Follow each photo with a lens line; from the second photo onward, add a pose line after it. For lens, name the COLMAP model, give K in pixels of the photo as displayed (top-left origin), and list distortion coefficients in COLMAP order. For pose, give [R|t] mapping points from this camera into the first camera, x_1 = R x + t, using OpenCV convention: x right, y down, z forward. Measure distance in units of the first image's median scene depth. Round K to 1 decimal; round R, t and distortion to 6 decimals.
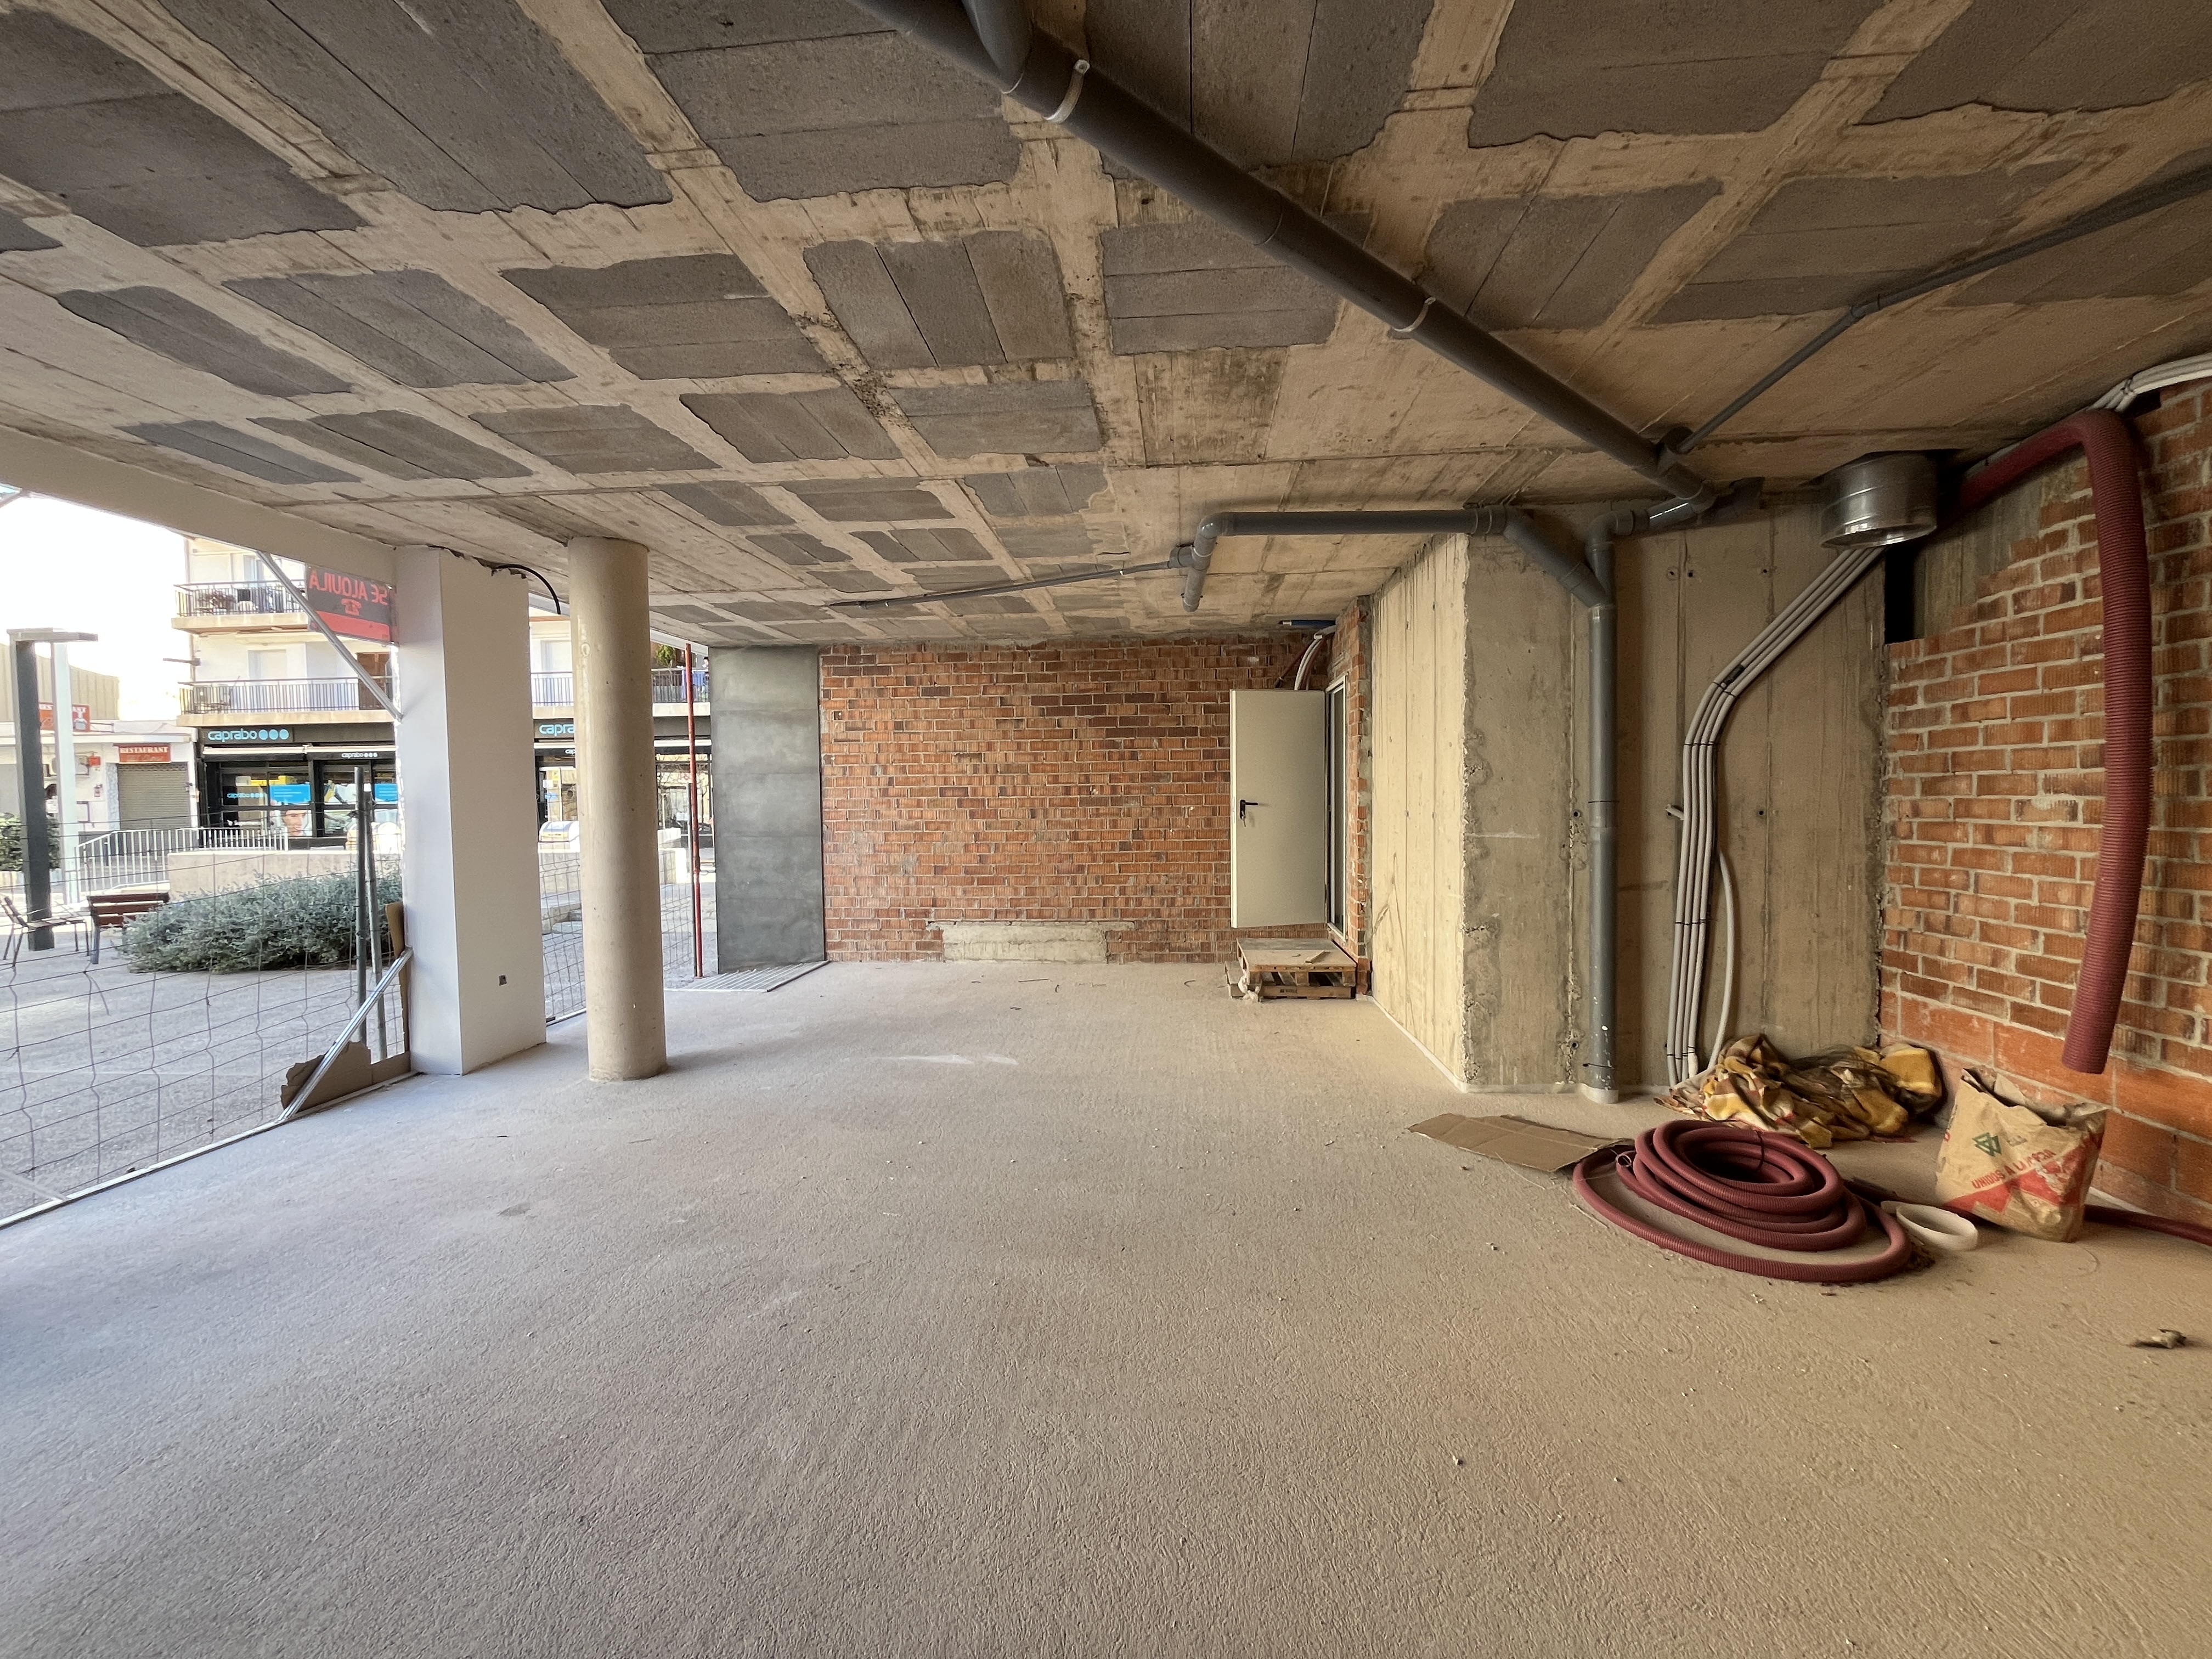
lens RADIAL K [[893.2, 0, 1100.3], [0, 893.2, 832.7], [0, 0, 1]] dist [-0.001091, -0.001013]
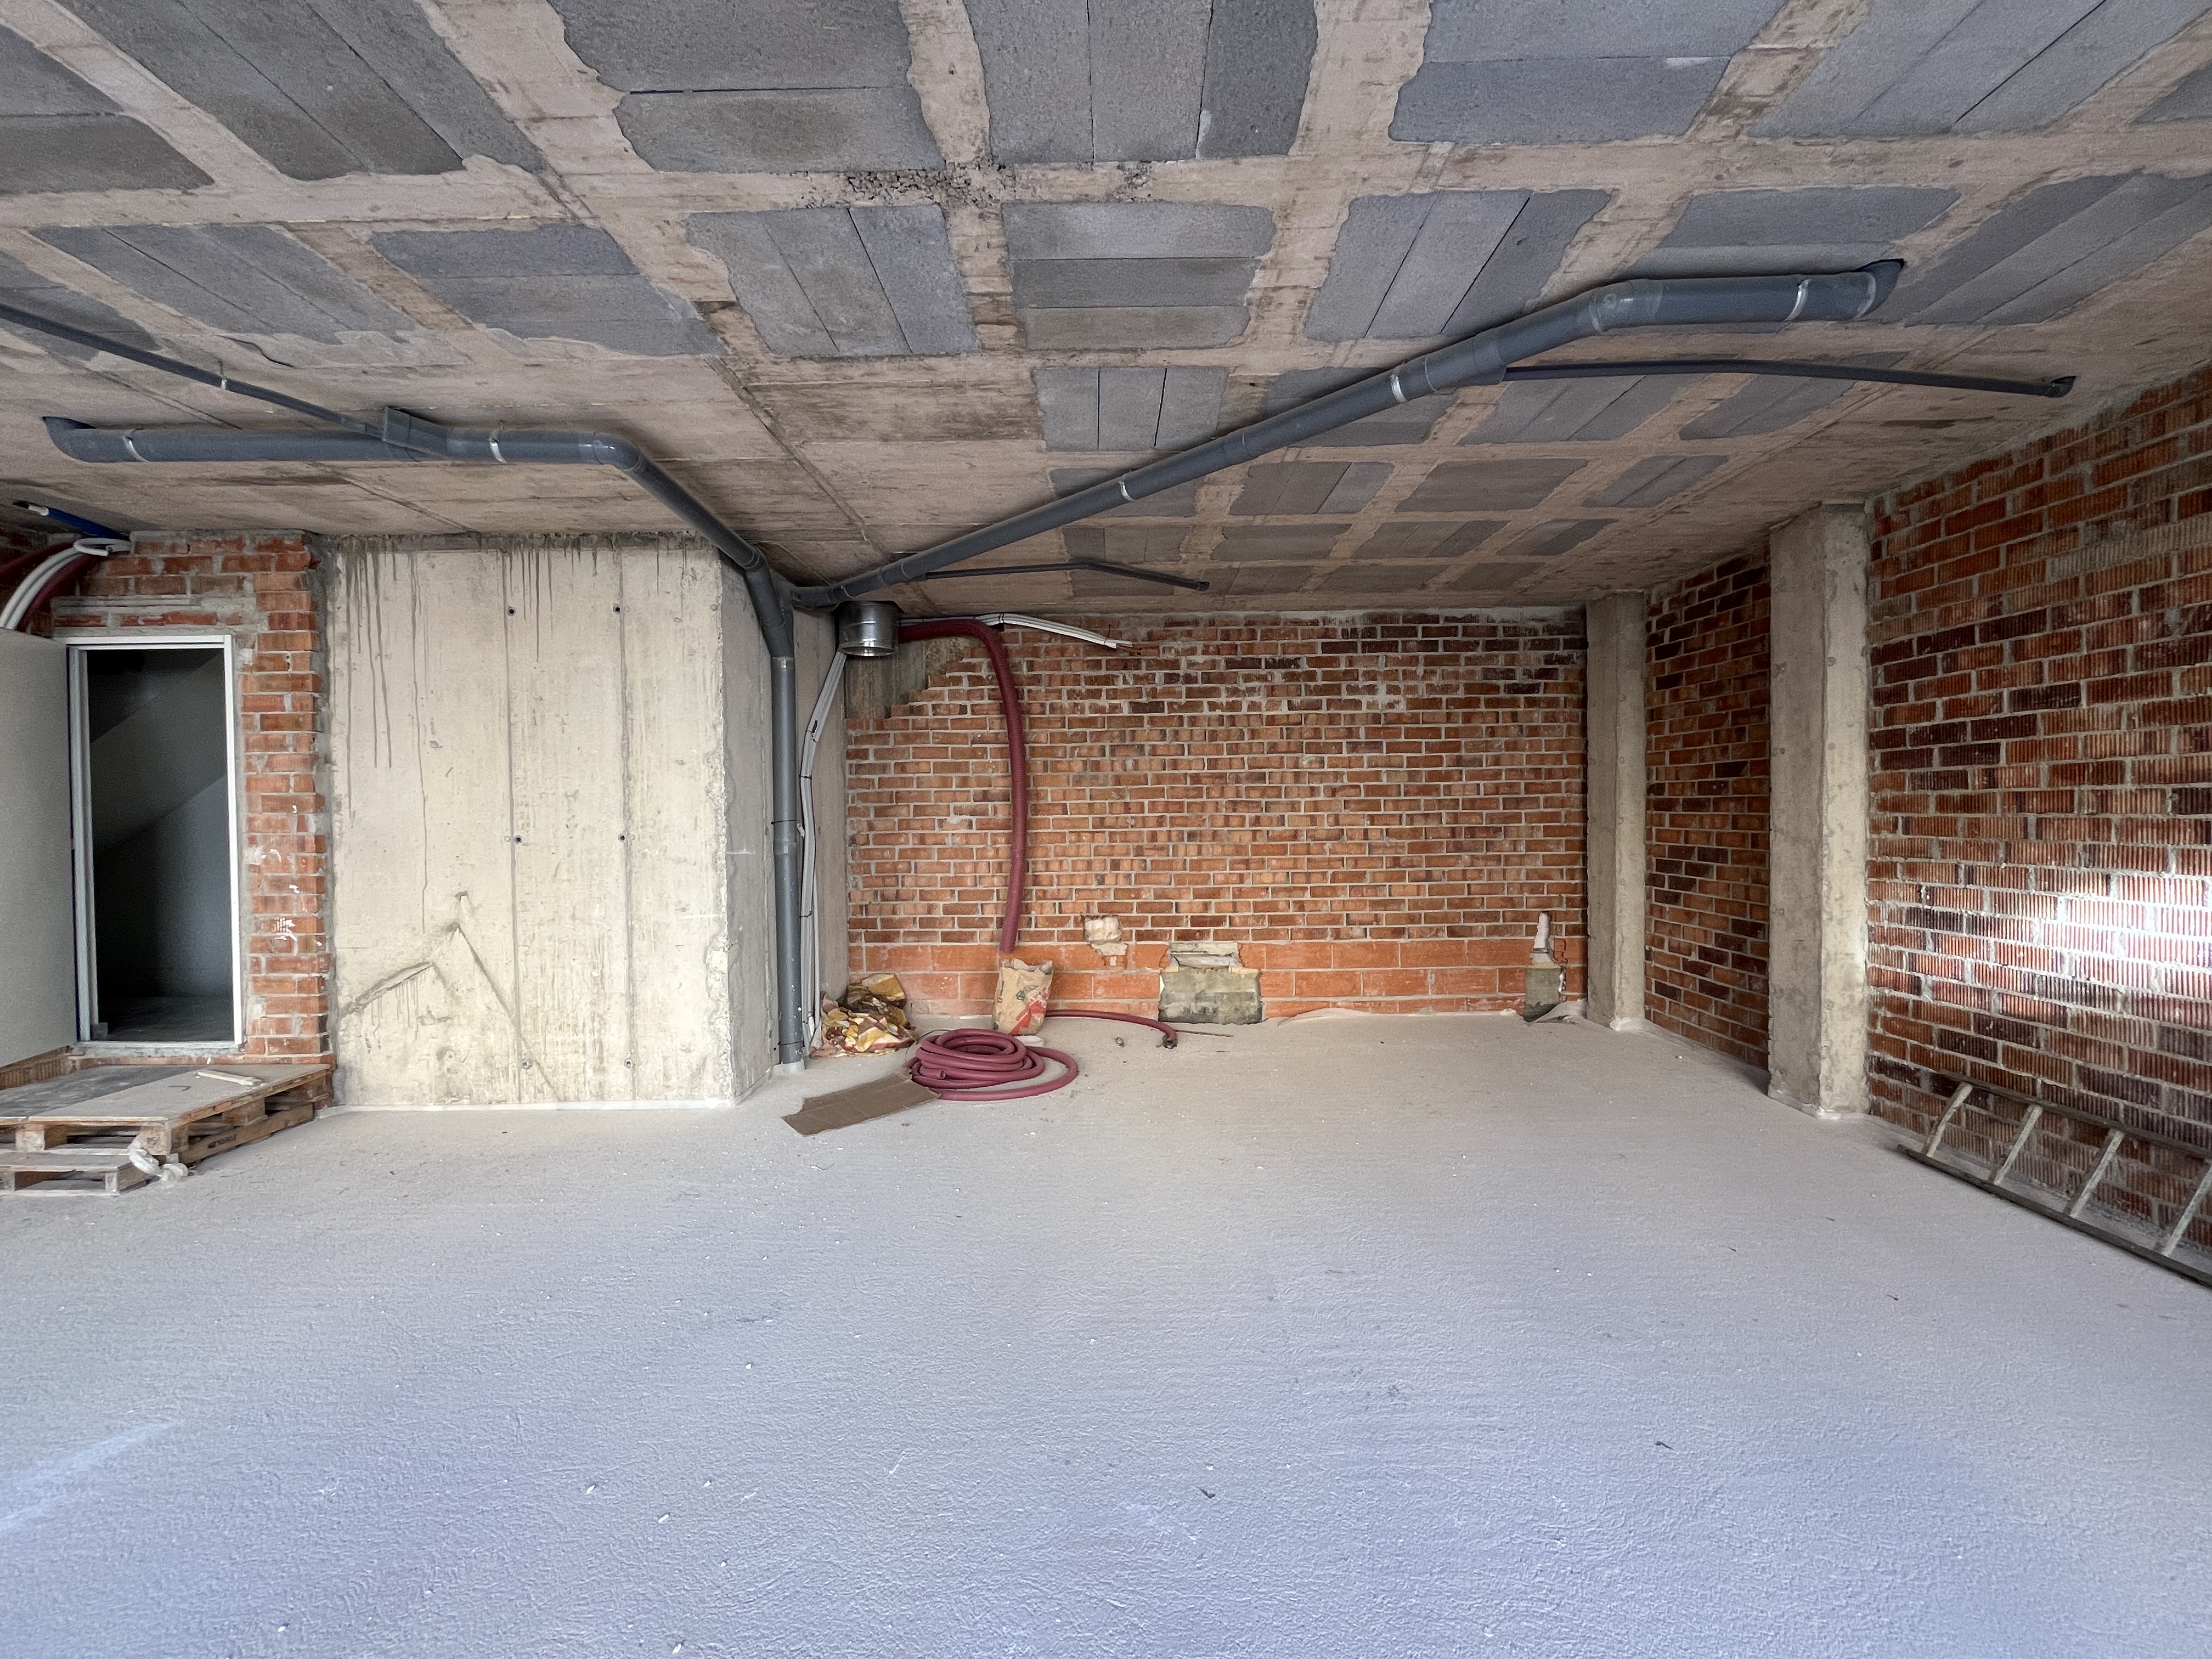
lens RADIAL K [[893.2, 0, 1100.6], [0, 893.2, 831.5], [0, 0, 1]] dist [-0.001091, -0.001013]
pose [[-0.074929, -0.005447, 0.997174, -0.741950], [0.054699, 0.998457, 0.009564, -0.010033], [-0.995688, 0.055261, -0.074516, 0.755390]]
